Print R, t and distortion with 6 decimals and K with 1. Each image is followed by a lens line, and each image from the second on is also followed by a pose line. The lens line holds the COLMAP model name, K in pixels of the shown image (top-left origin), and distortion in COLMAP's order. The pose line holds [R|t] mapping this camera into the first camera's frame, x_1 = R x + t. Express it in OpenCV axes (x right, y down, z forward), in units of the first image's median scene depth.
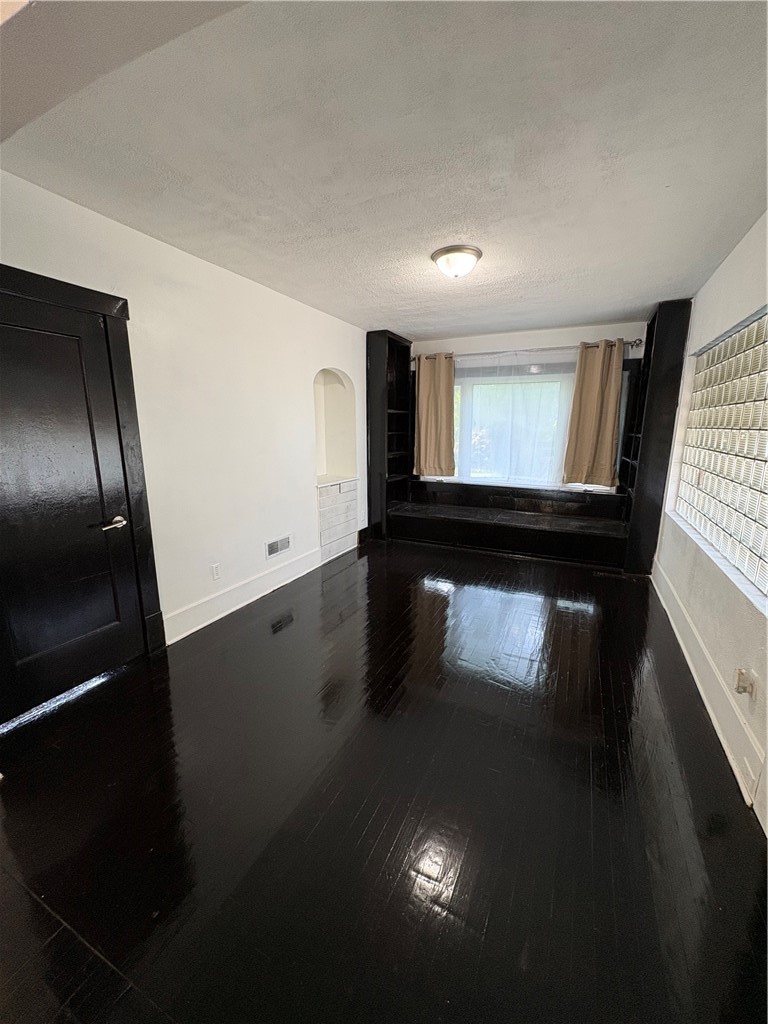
lens RADIAL K [[408.4, 0, 385.2], [0, 408.4, 508.7], [0, 0, 1]] dist [0.001369, -0.000266]
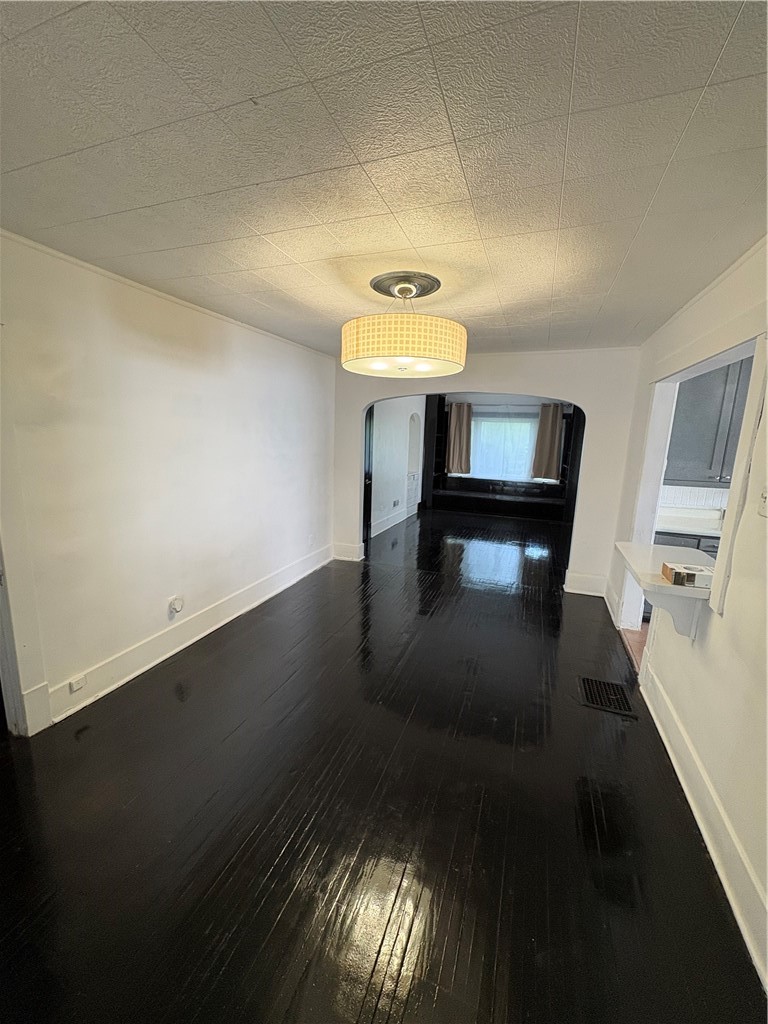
lens RADIAL K [[408.4, 0, 384.3], [0, 408.4, 513.6], [0, 0, 1]] dist [0.001369, -0.000266]
pose [[0.994660, 0.013471, 0.102318, -0.376960], [-0.011583, 0.999752, -0.019027, 0.130349], [-0.102549, 0.017740, 0.994570, -0.694571]]
